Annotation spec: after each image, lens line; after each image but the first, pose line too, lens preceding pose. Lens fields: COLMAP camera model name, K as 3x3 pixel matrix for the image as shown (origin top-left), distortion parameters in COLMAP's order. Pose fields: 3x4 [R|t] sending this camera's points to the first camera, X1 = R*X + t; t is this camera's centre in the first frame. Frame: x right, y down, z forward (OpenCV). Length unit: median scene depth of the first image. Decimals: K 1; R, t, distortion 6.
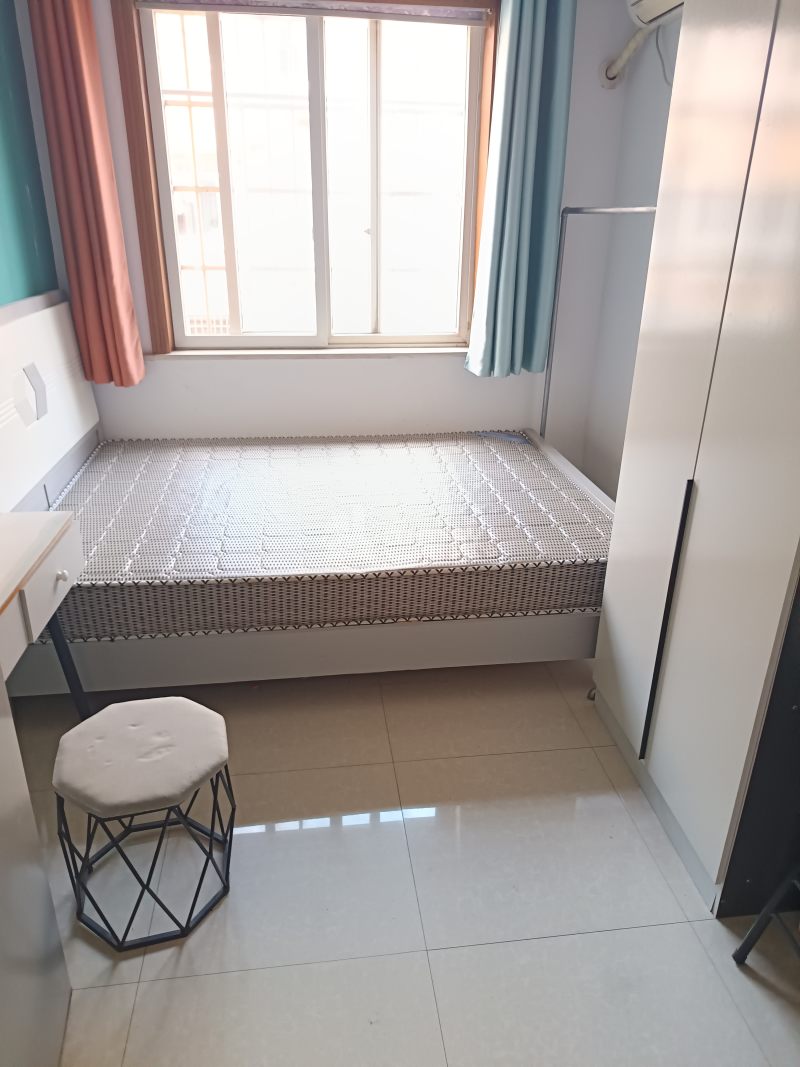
lens RADIAL K [[748.5, 0, 402.8], [0, 748.5, 531.0], [0, 0, 1]] dist [0.059752, -0.027595]
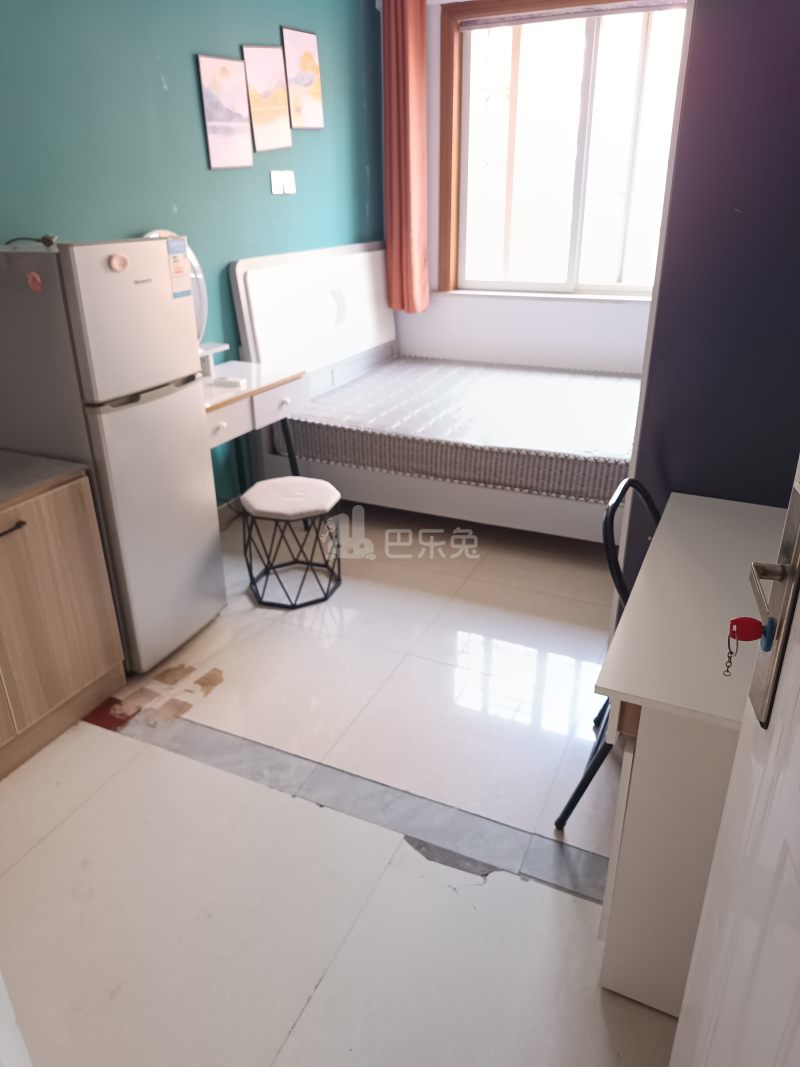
lens RADIAL K [[748.5, 0, 395.8], [0, 748.5, 532.1], [0, 0, 1]] dist [0.059752, -0.027595]
pose [[0.836419, 0.204585, -0.508475, 0.524697], [-0.189746, 0.978440, 0.081552, 0.124898], [0.514197, 0.028270, 0.857206, -0.242796]]
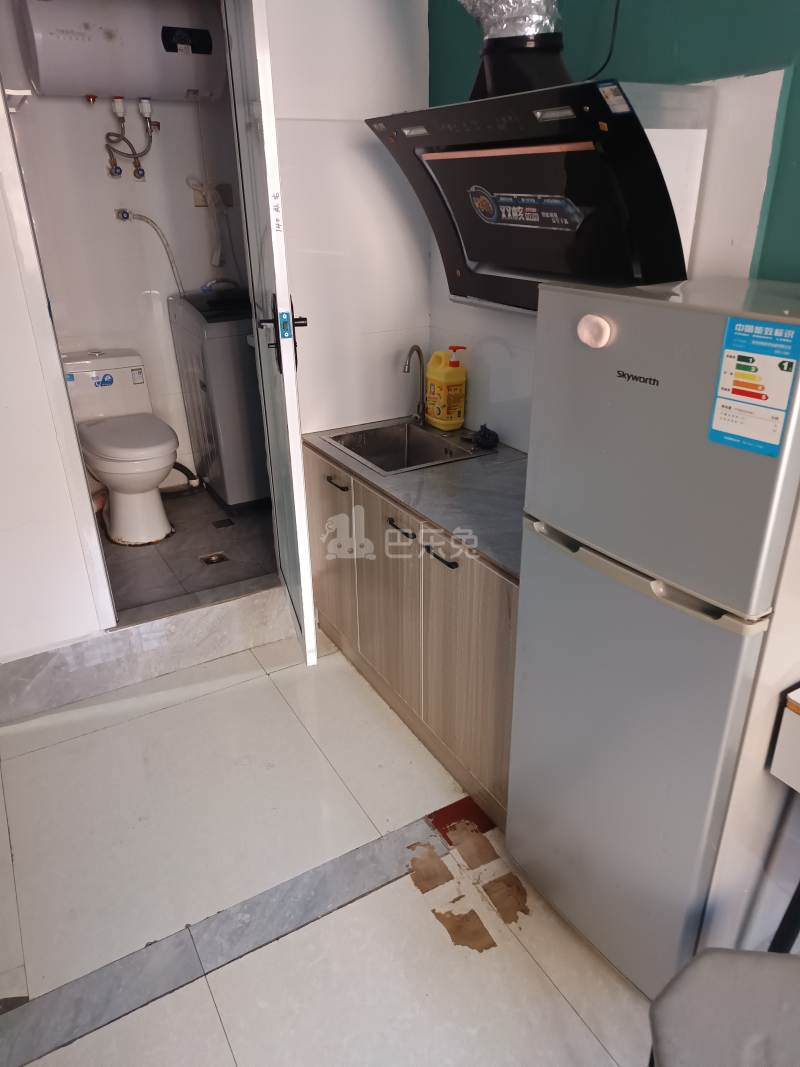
lens RADIAL K [[748.5, 0, 394.8], [0, 748.5, 540.3], [0, 0, 1]] dist [0.059752, -0.027595]
pose [[-0.932405, 0.164173, -0.321975, 0.041418], [-0.126733, 0.685787, 0.716683, -0.291860], [0.338466, 0.709044, -0.618625, 0.698973]]
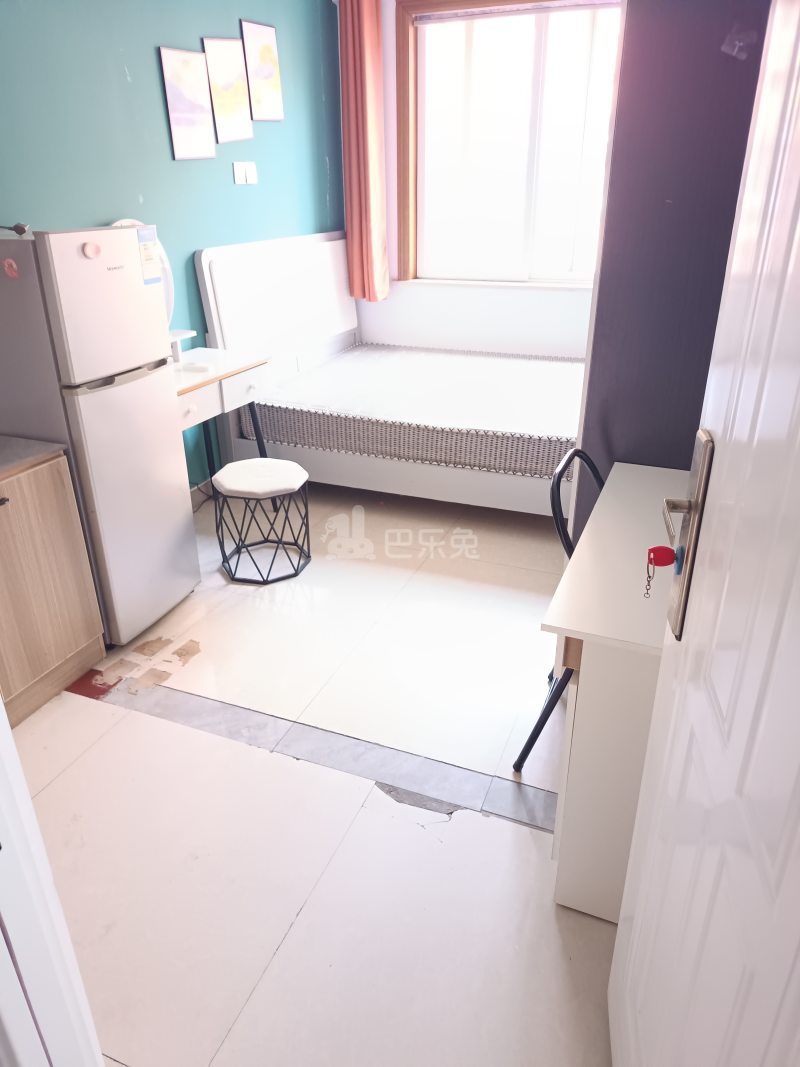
lens RADIAL K [[748.5, 0, 396.0], [0, 748.5, 534.2], [0, 0, 1]] dist [0.059752, -0.027595]
pose [[0.863192, 0.195512, -0.465482, 0.558788], [-0.176453, 0.980660, 0.084682, 0.147197], [0.473036, 0.009039, 0.880997, -0.297592]]
